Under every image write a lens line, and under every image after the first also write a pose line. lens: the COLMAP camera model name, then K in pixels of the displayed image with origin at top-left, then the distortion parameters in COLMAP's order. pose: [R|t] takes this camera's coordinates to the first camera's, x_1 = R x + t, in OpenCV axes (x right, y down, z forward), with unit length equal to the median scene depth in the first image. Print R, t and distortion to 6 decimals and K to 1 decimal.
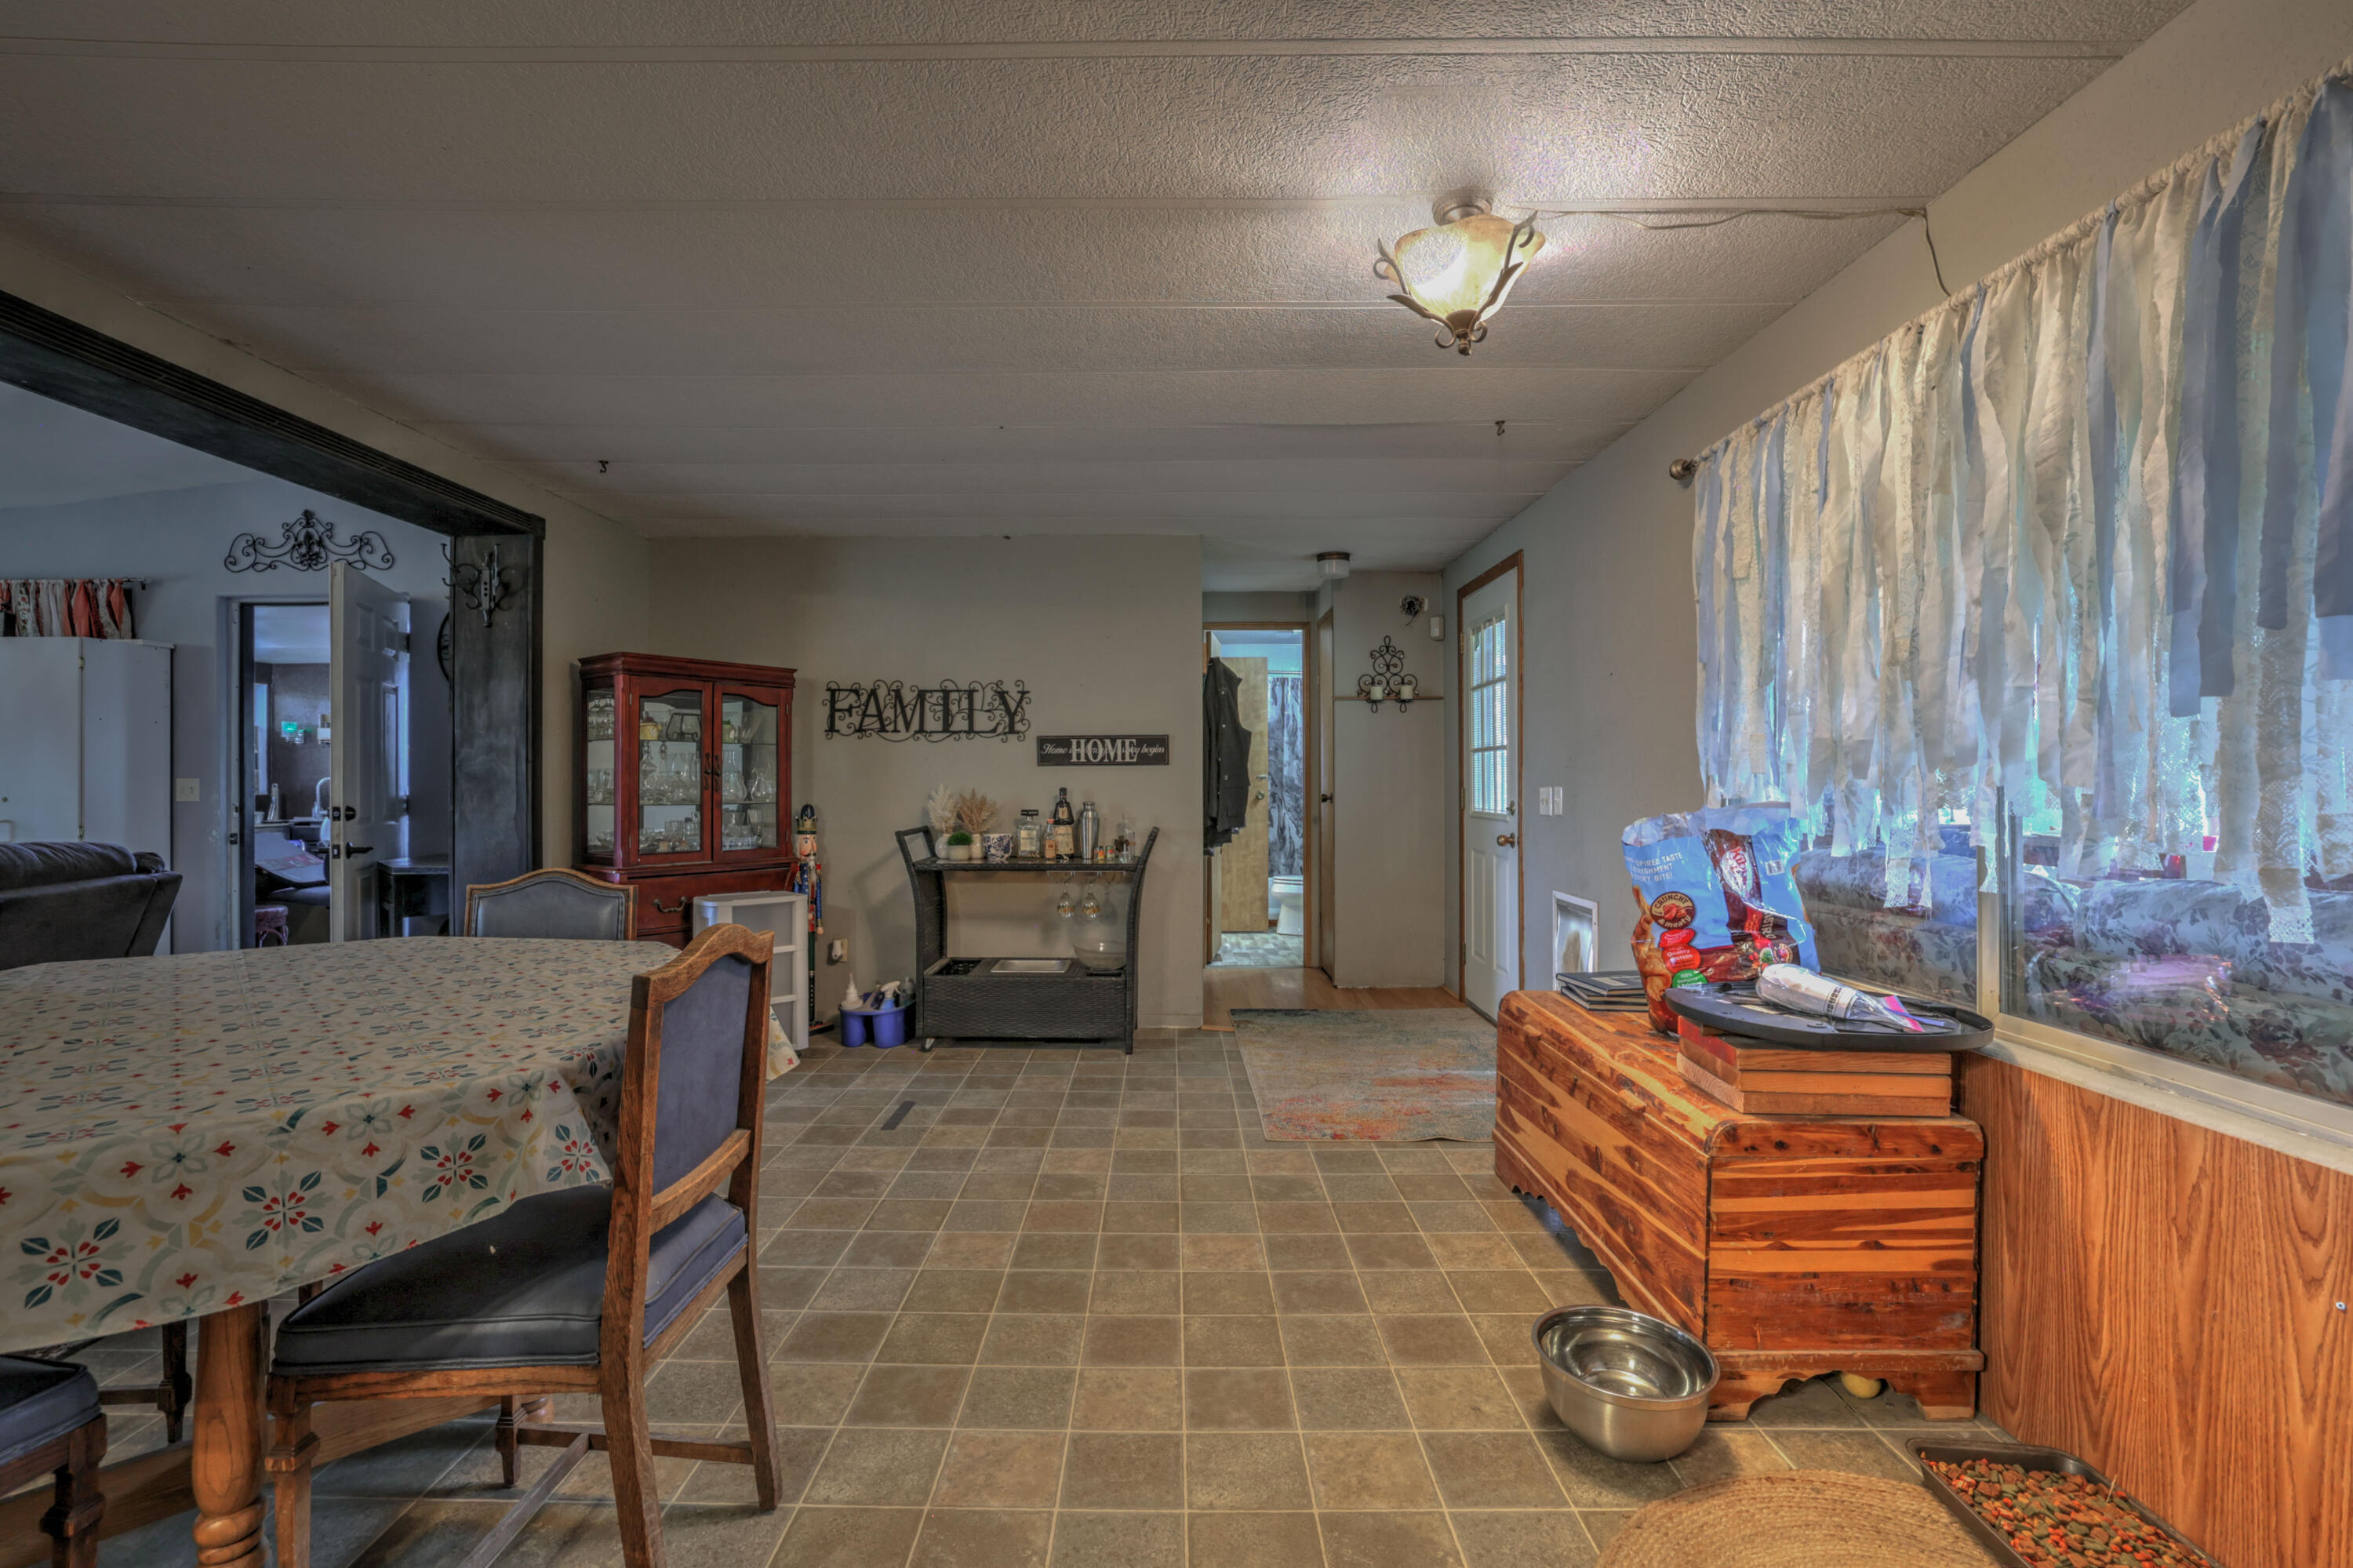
lens RADIAL K [[1011.5, 0, 1157.7], [0, 1011.5, 786.0], [0, 0, 1]] dist [-0.035177, 0.011262]
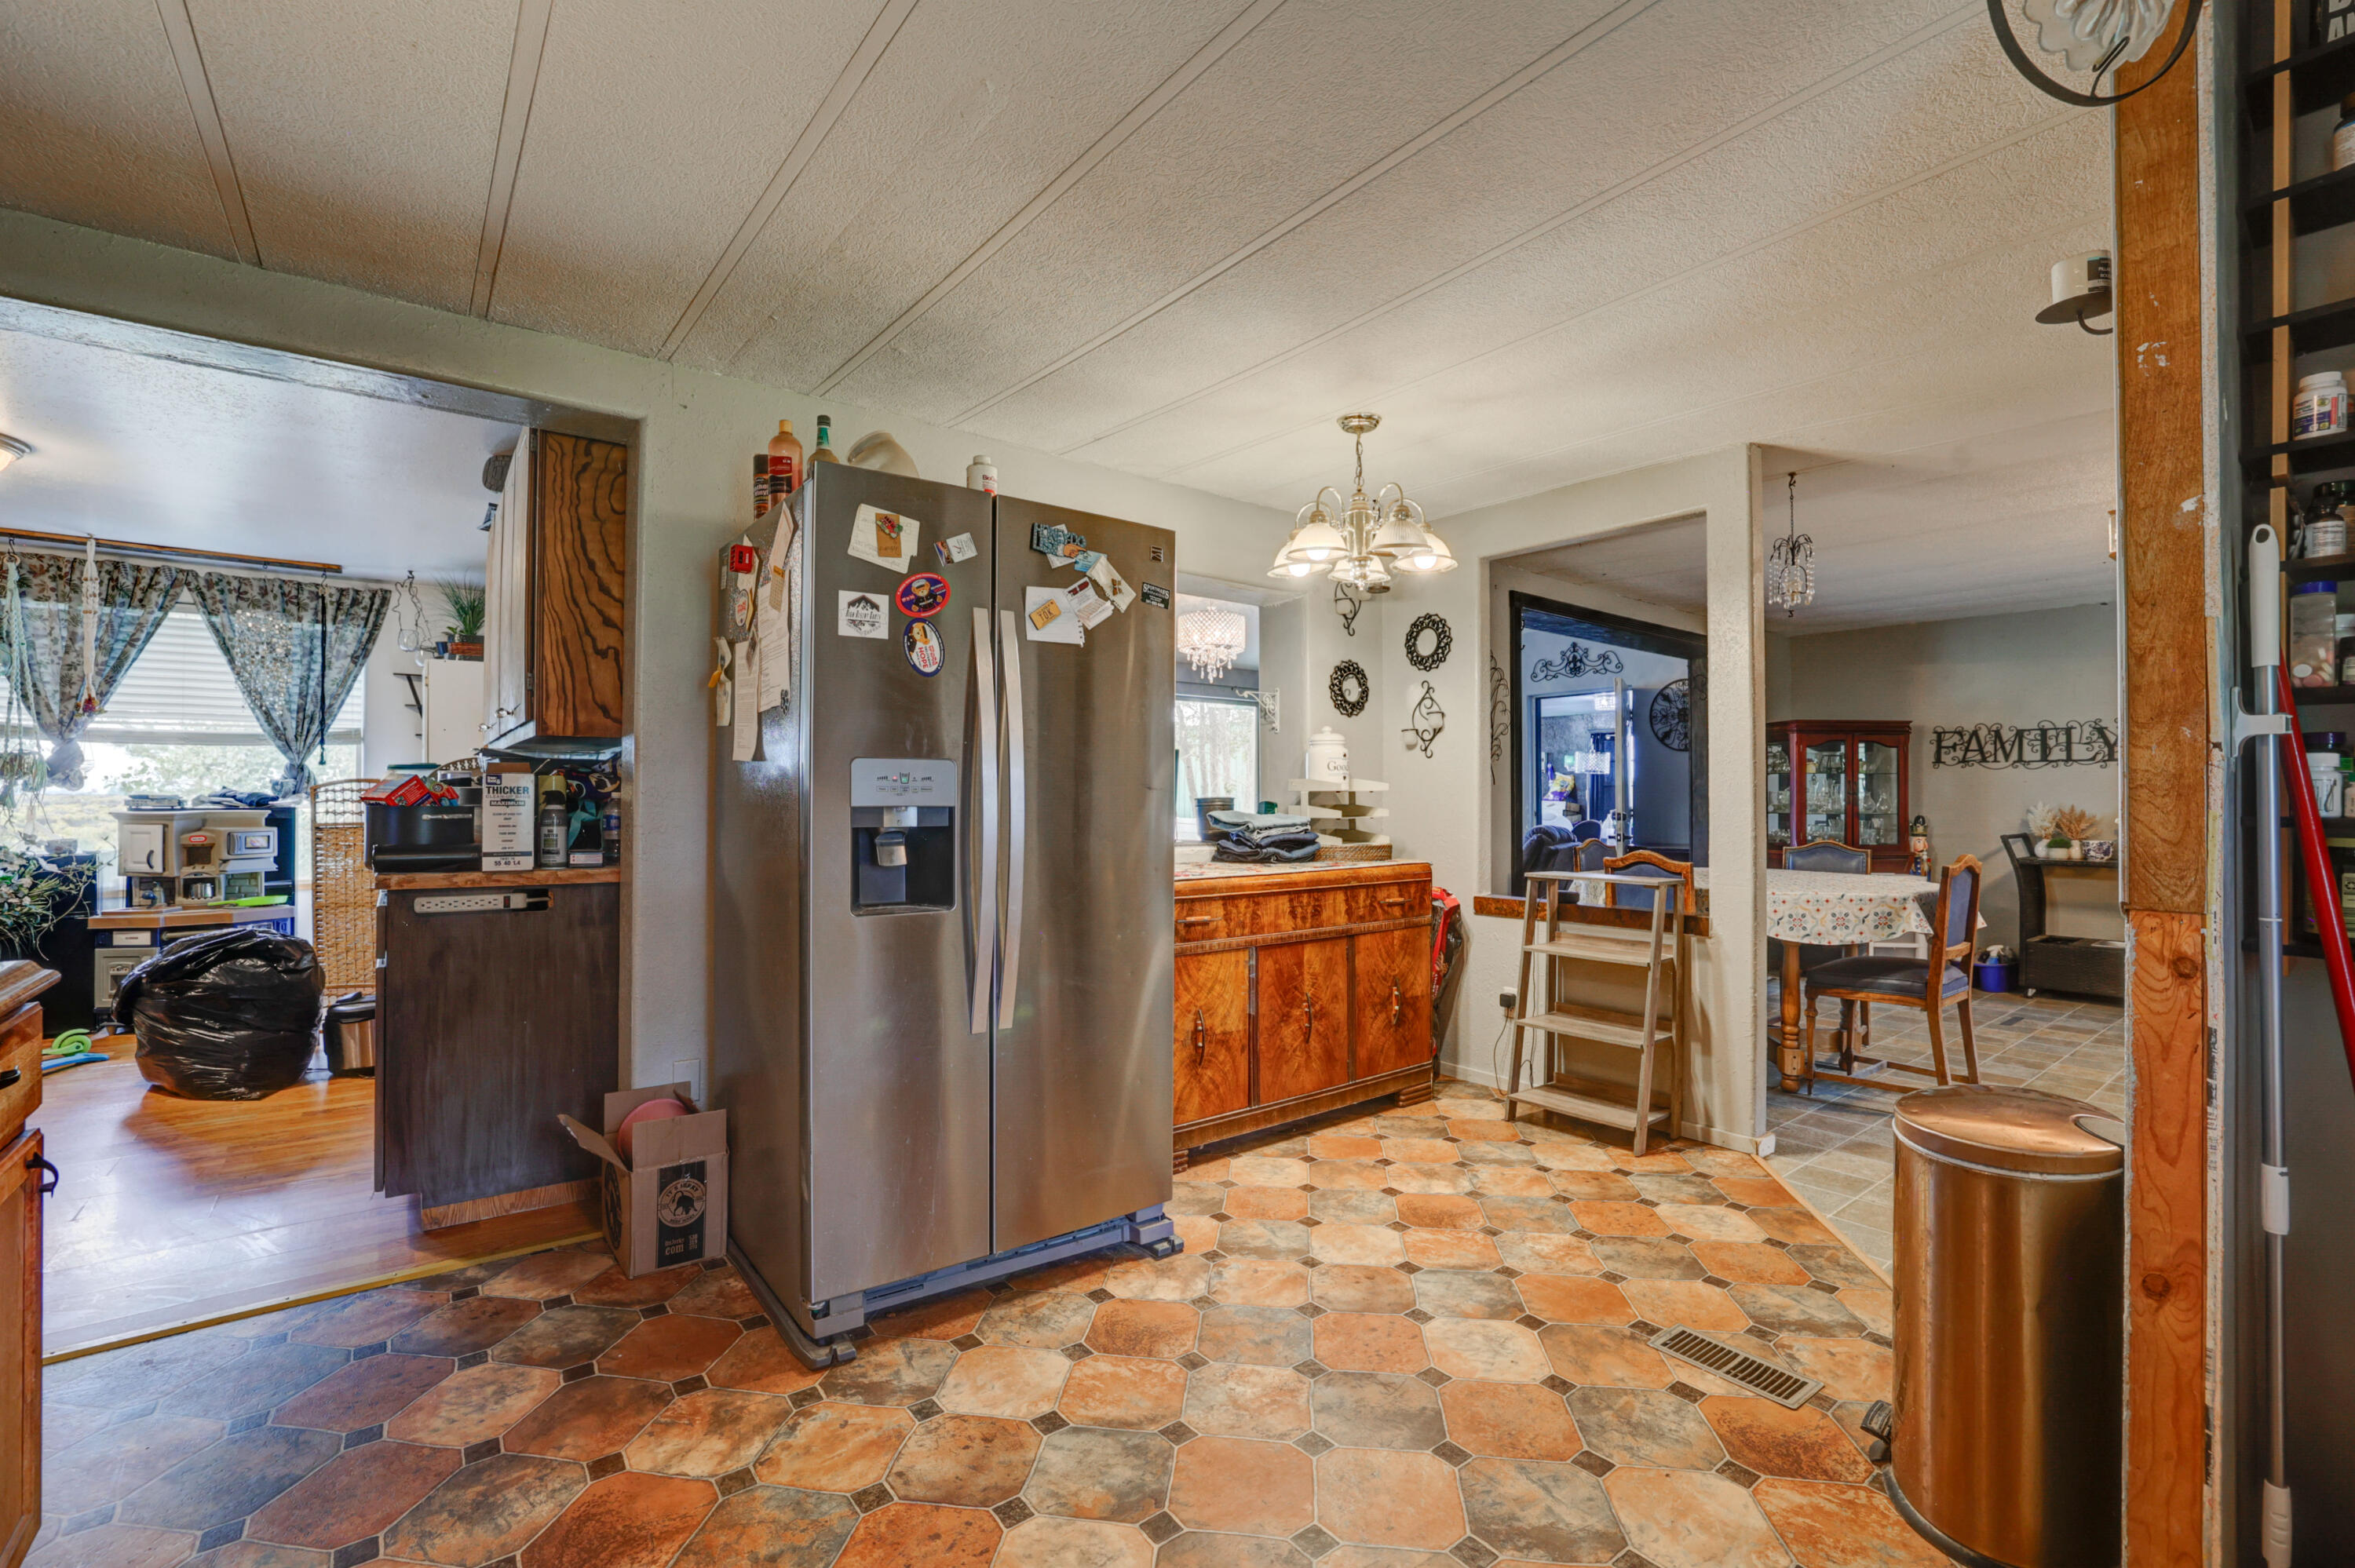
lens RADIAL K [[1012.2, 0, 1176.4], [0, 1012.2, 785.1], [0, 0, 1]] dist [-0.035177, 0.011262]
pose [[0.620311, -0.008411, -0.784311, 0.098795], [-0.004048, 0.999895, -0.013924, -0.000570], [0.784346, 0.011812, 0.620212, -0.670539]]
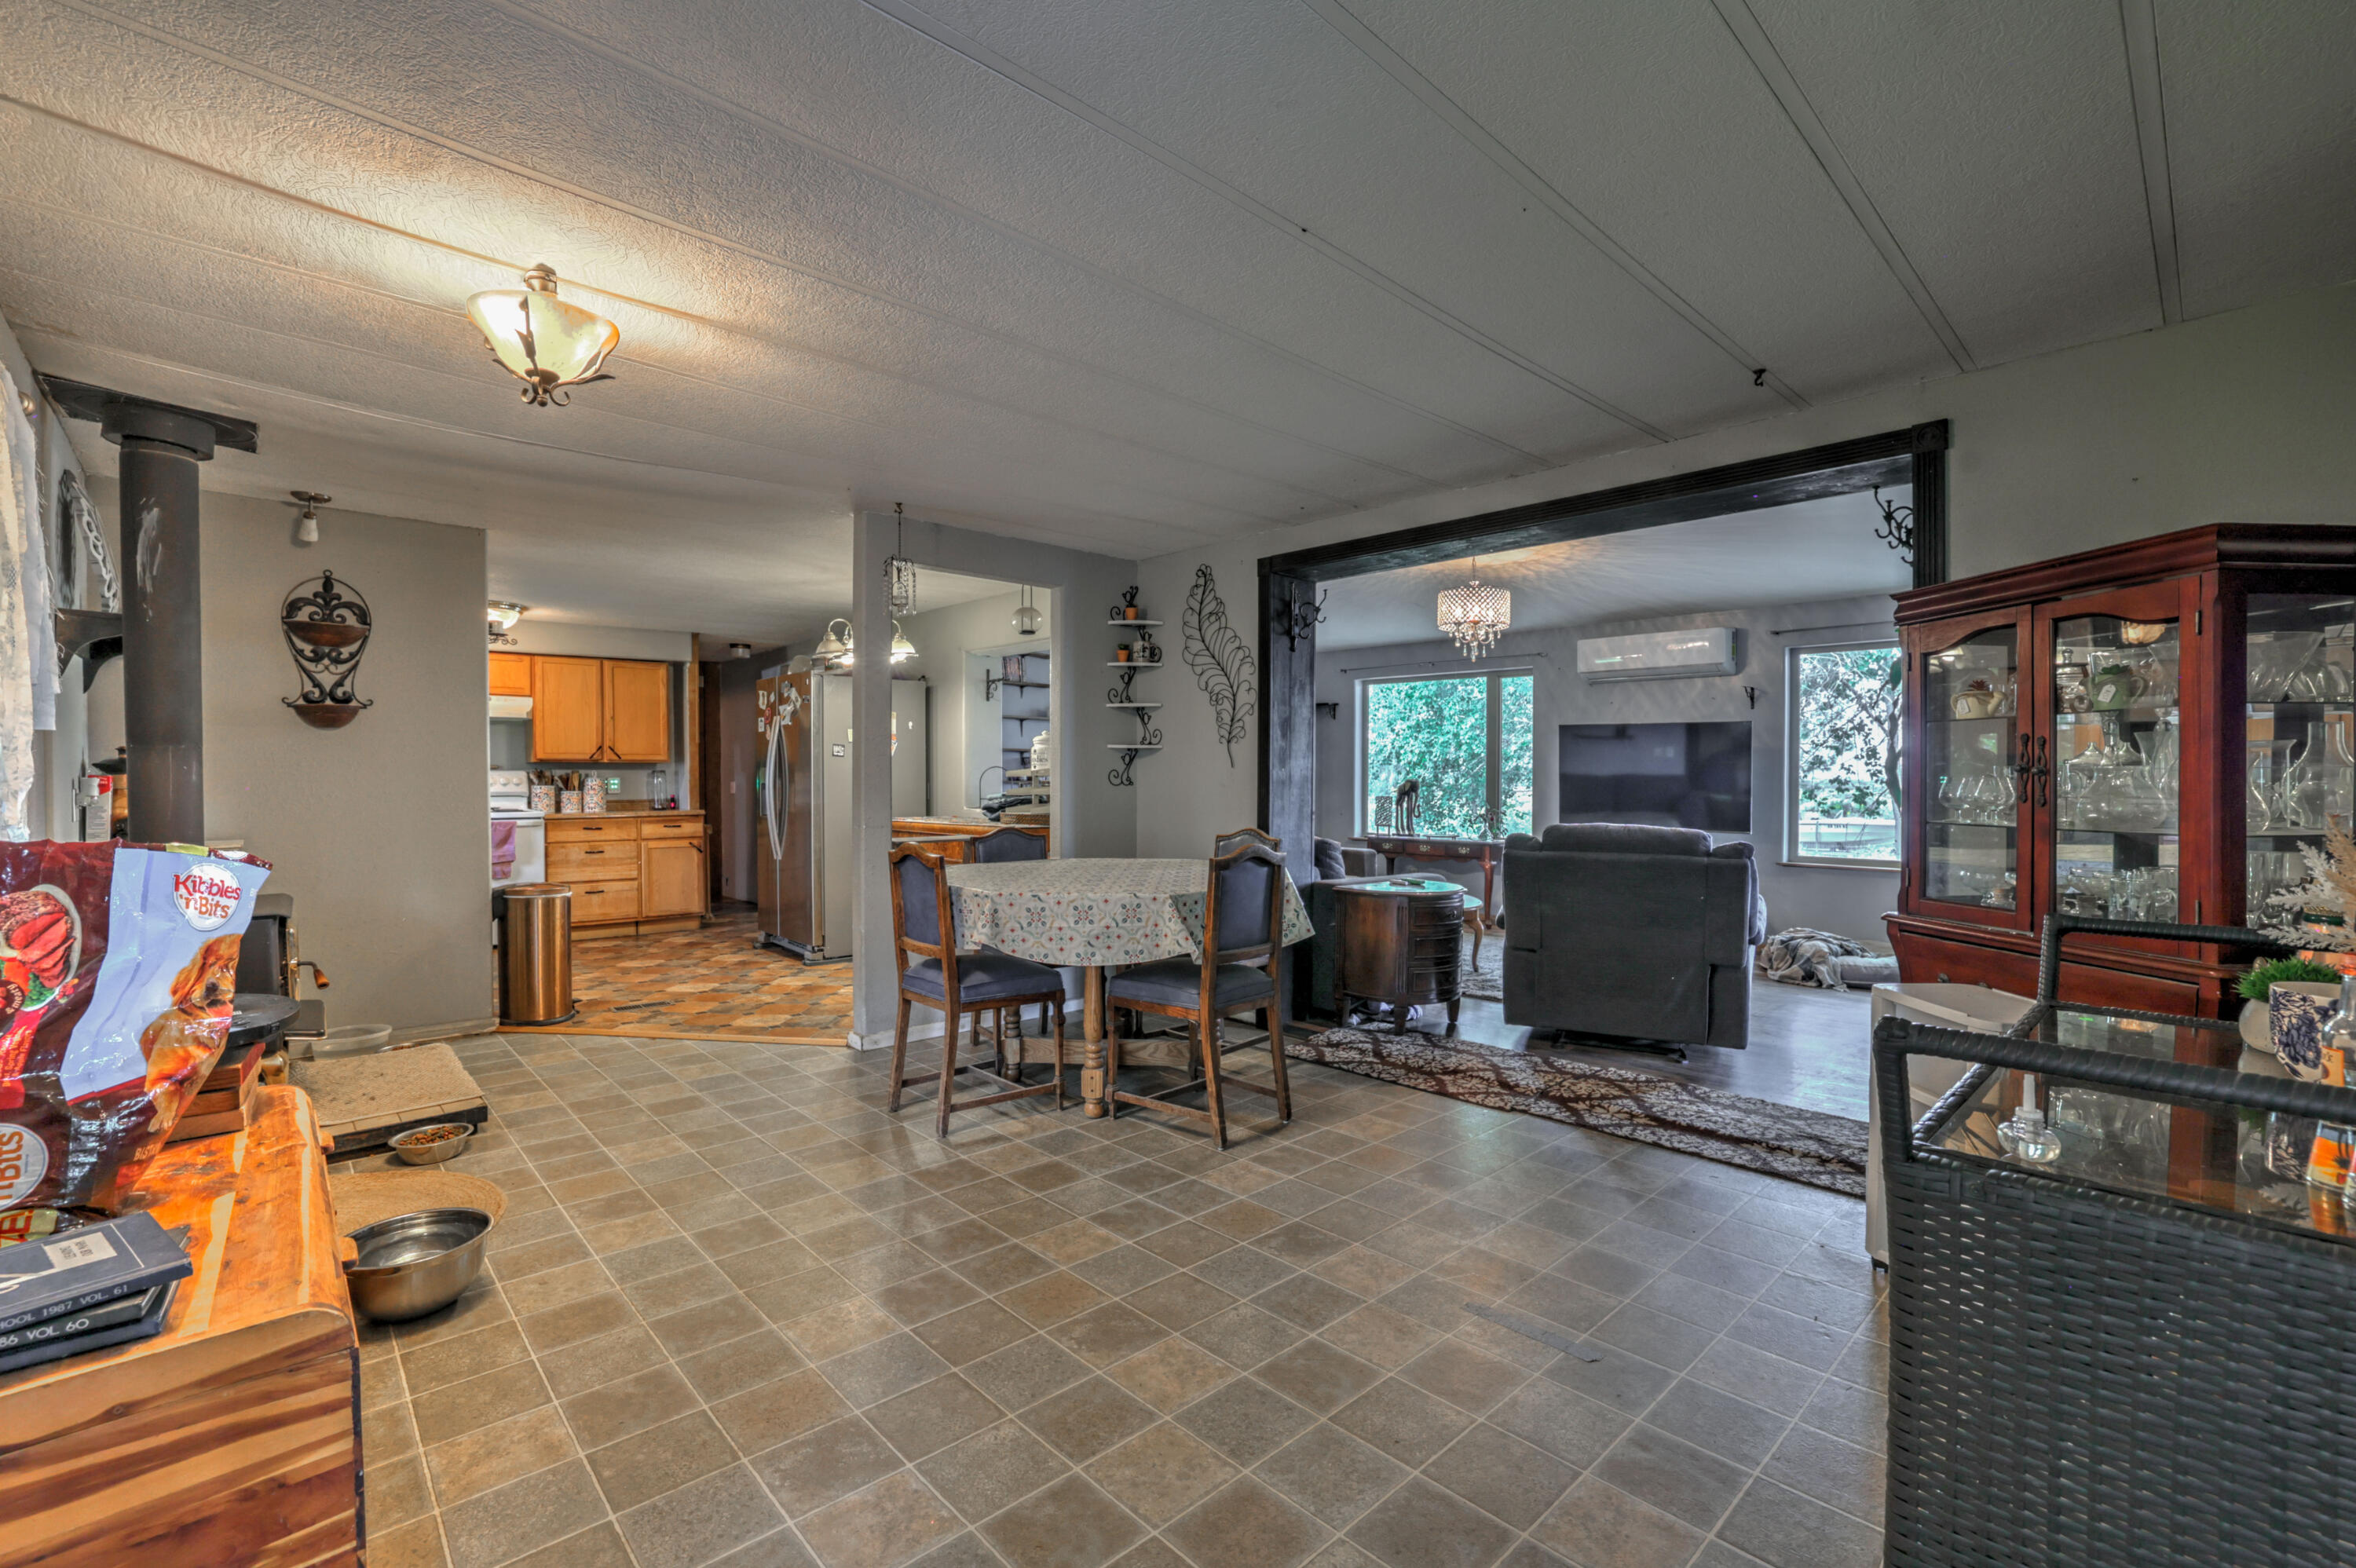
lens RADIAL K [[1012.6, 0, 1173.9], [0, 1012.6, 790.9], [0, 0, 1]] dist [-0.035177, 0.011262]
pose [[-0.725551, 0.002805, -0.688162, 0.239432], [-0.006818, 0.999913, 0.011265, -0.005827], [0.688134, 0.012865, -0.725469, 0.972793]]
